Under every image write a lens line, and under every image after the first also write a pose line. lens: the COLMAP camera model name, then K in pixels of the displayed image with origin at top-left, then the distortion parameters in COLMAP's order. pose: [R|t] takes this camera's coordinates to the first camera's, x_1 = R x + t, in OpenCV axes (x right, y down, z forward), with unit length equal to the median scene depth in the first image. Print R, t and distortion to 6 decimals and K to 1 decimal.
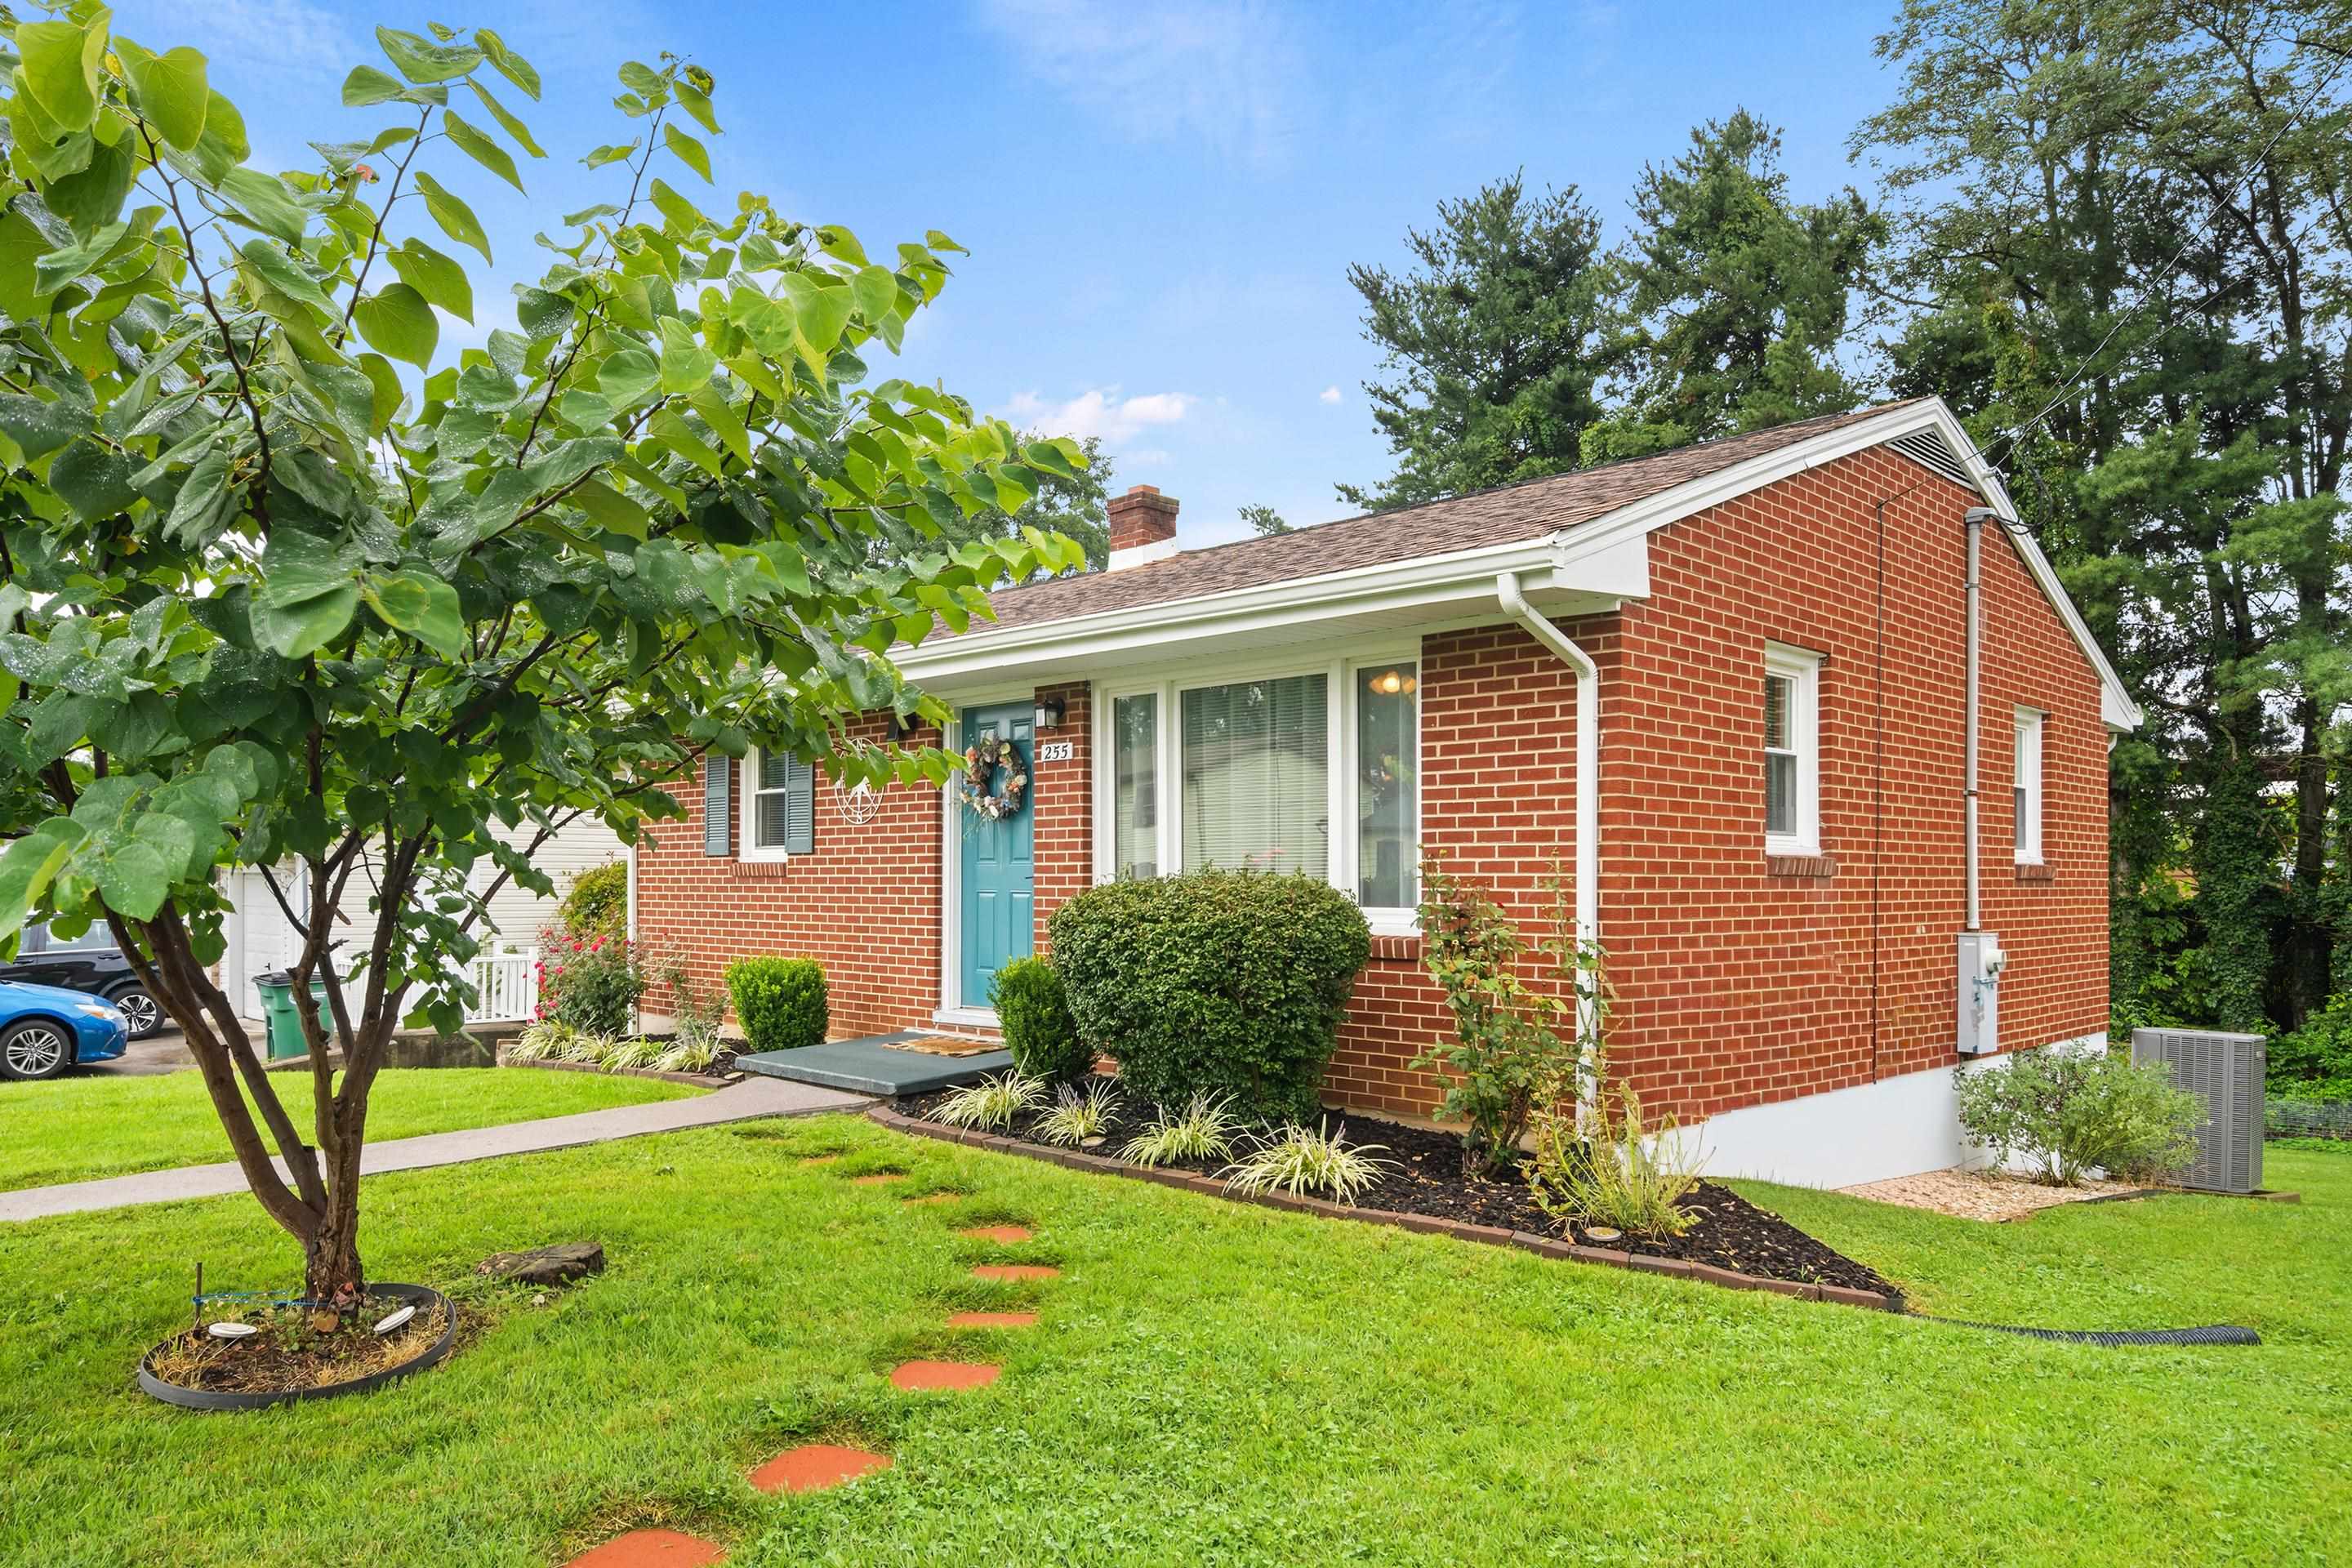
lens RADIAL K [[1573.0, 0, 1154.4], [0, 1573.0, 875.9], [0, 0, 1]] dist [0.001947, -0.001623]
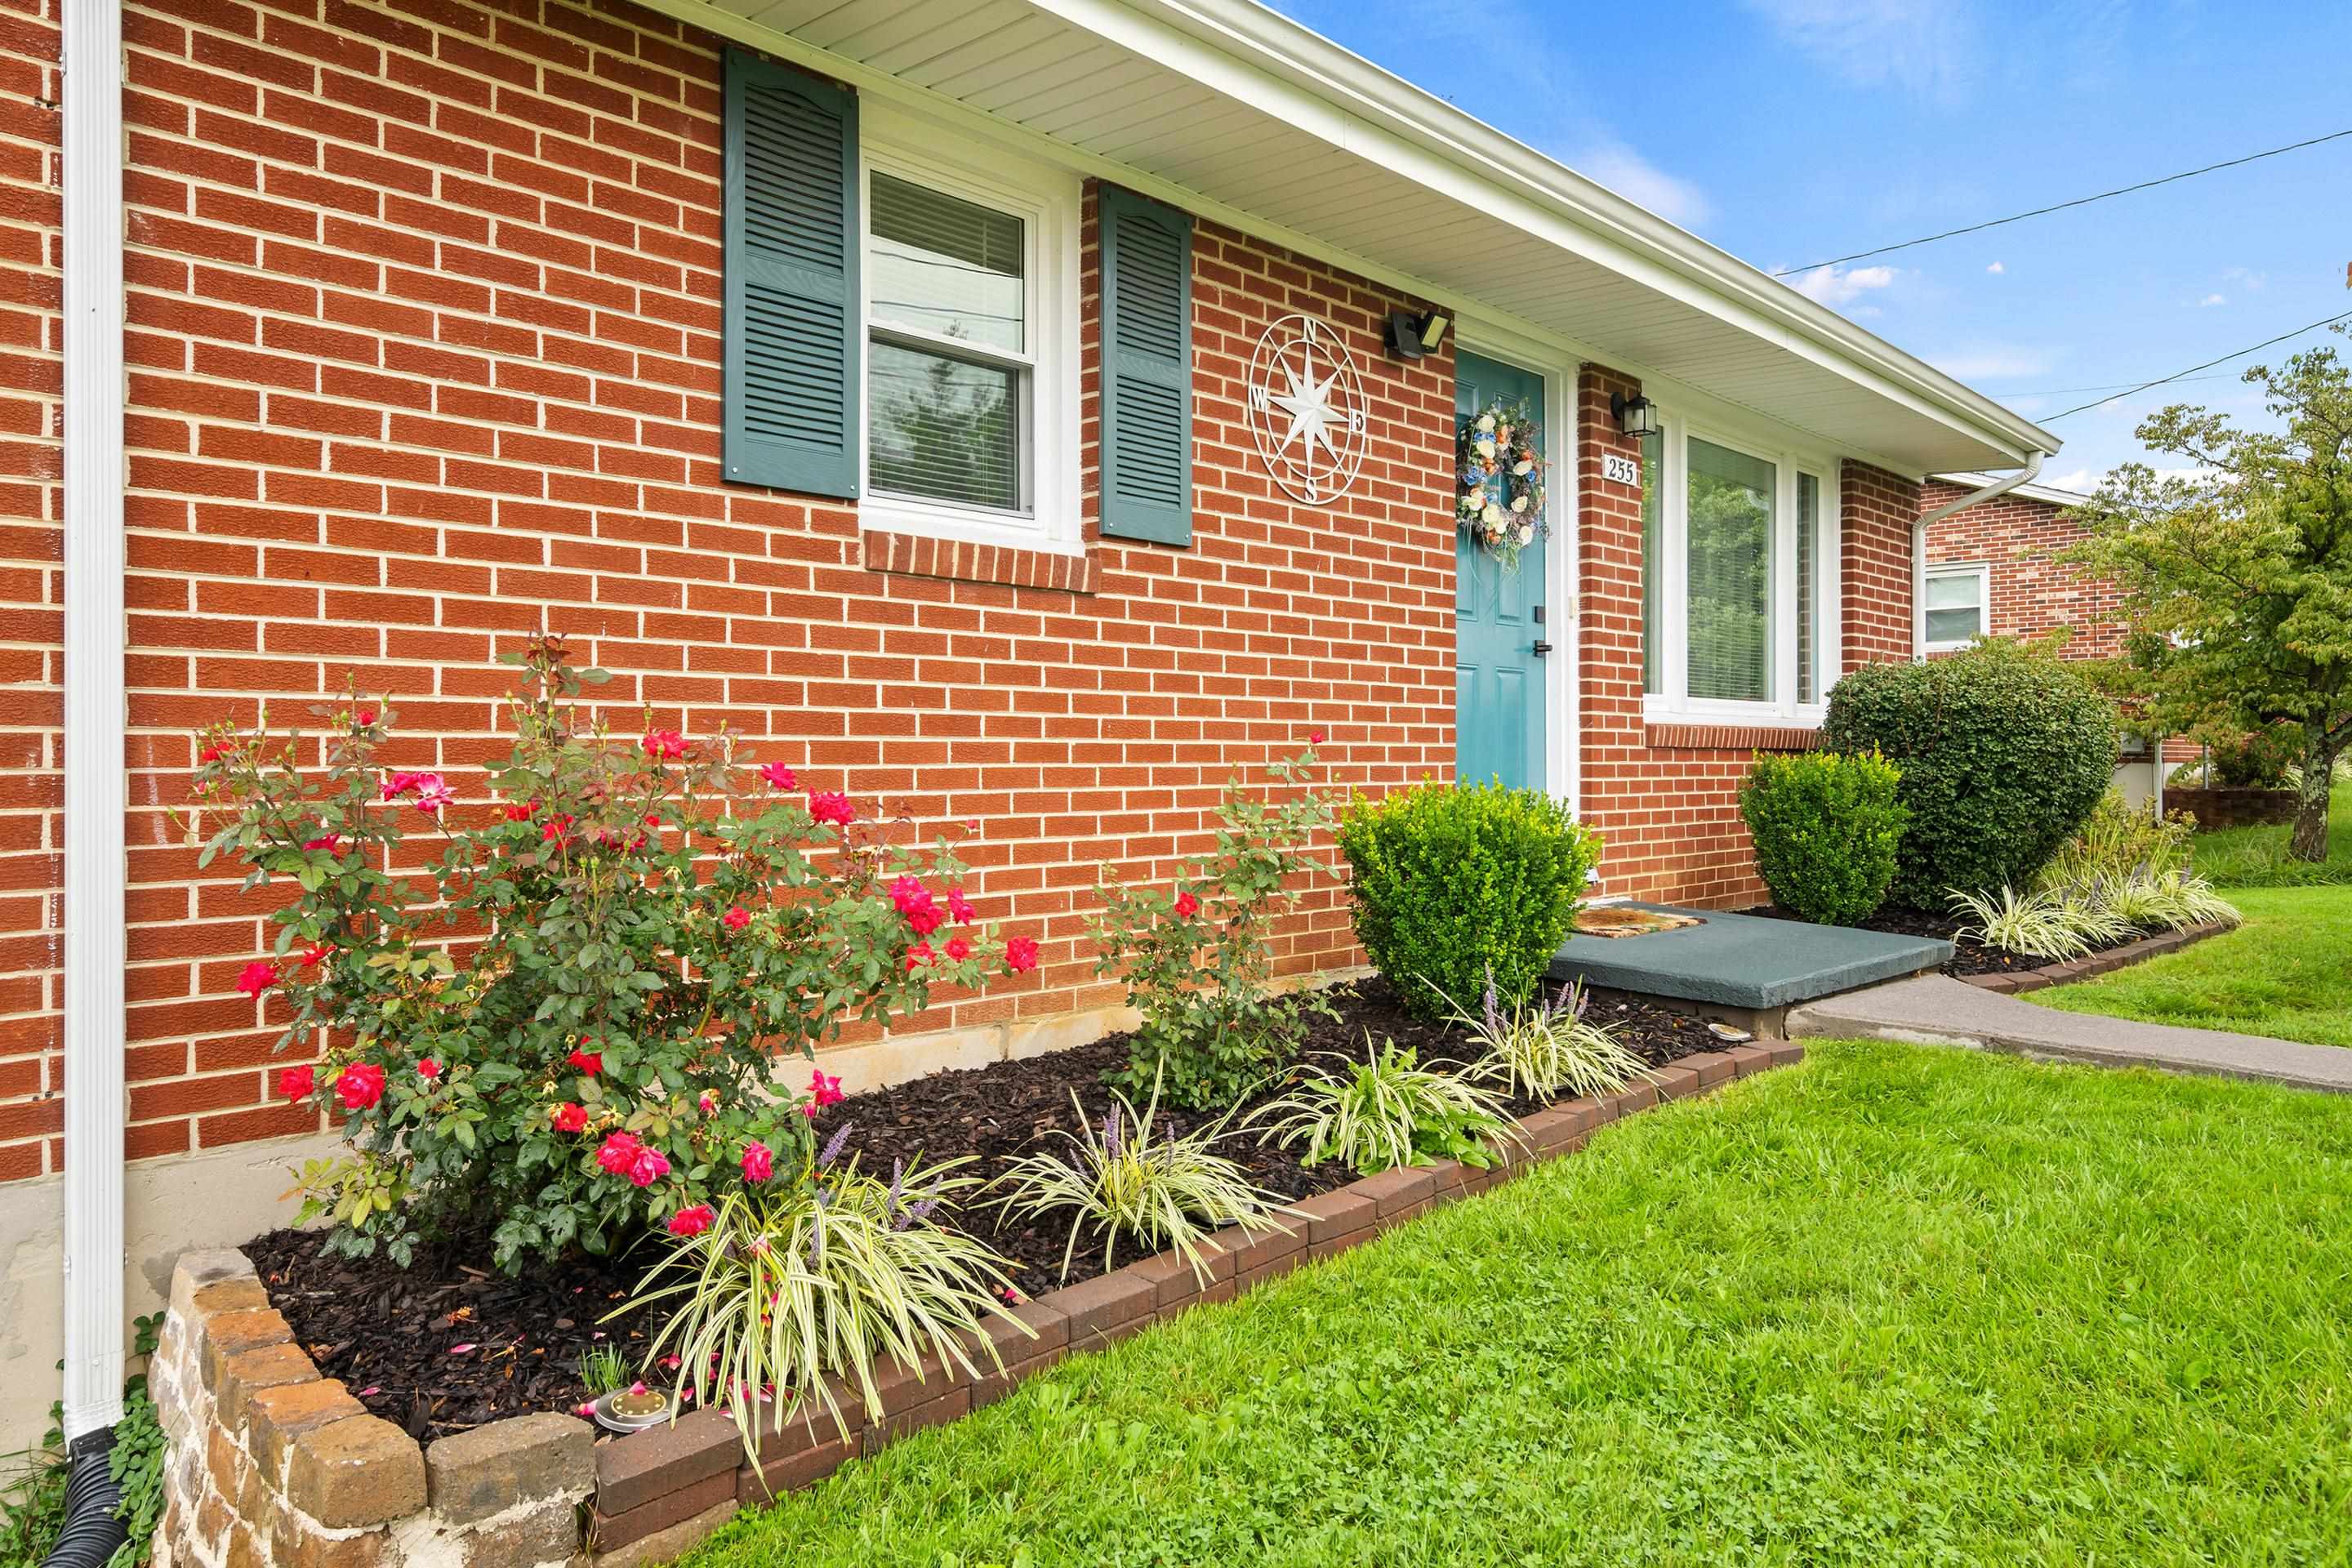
lens RADIAL K [[1627.4, 0, 1183.8], [0, 1627.4, 732.2], [0, 0, 1]] dist [0.010776, -0.006718]
pose [[-0.058132, 0.016316, 0.998176, -0.562294], [-0.002484, 0.999861, -0.016488, 0.035592], [-0.998306, -0.003438, -0.058084, 0.908277]]
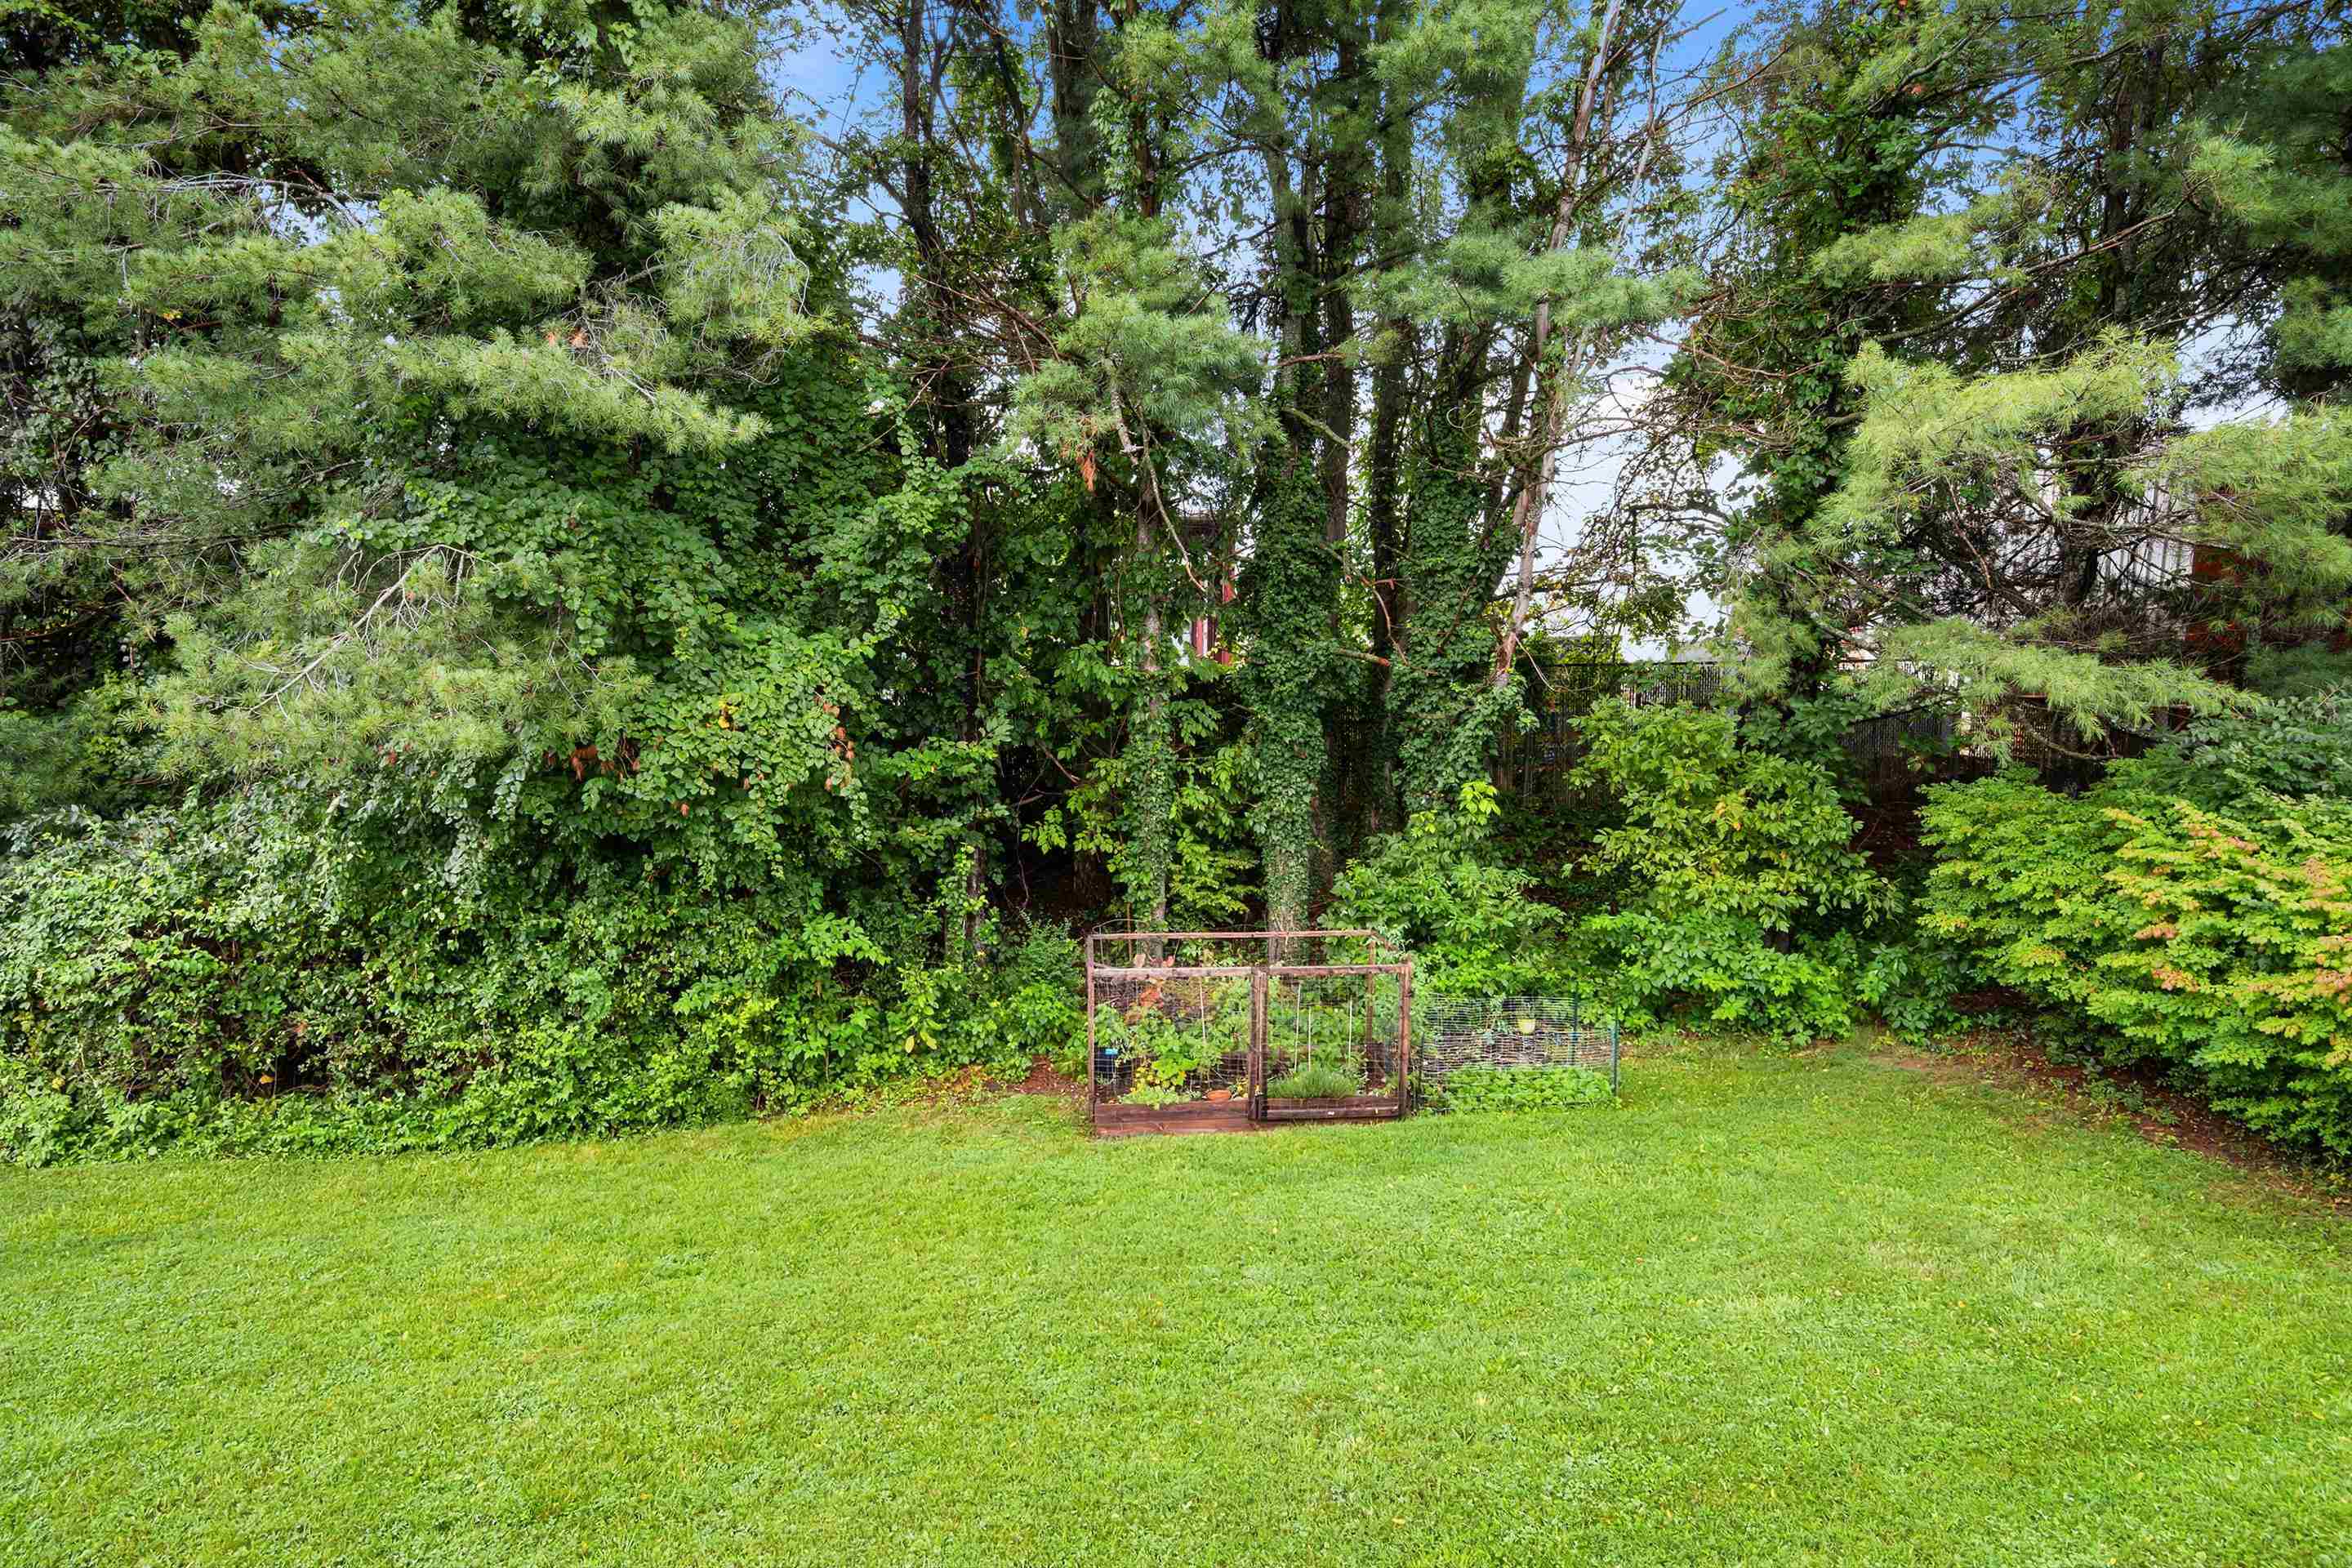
lens RADIAL K [[1255.2, 0, 1162.5], [0, 1255.2, 790.8], [0, 0, 1]] dist [0.003226, -0.017139]
pose [[0.717244, -0.080735, 0.692129, 0.506836], [-0.008105, 0.992232, 0.124140, -0.004932], [-0.696775, -0.094648, 0.711018, 1.239112]]
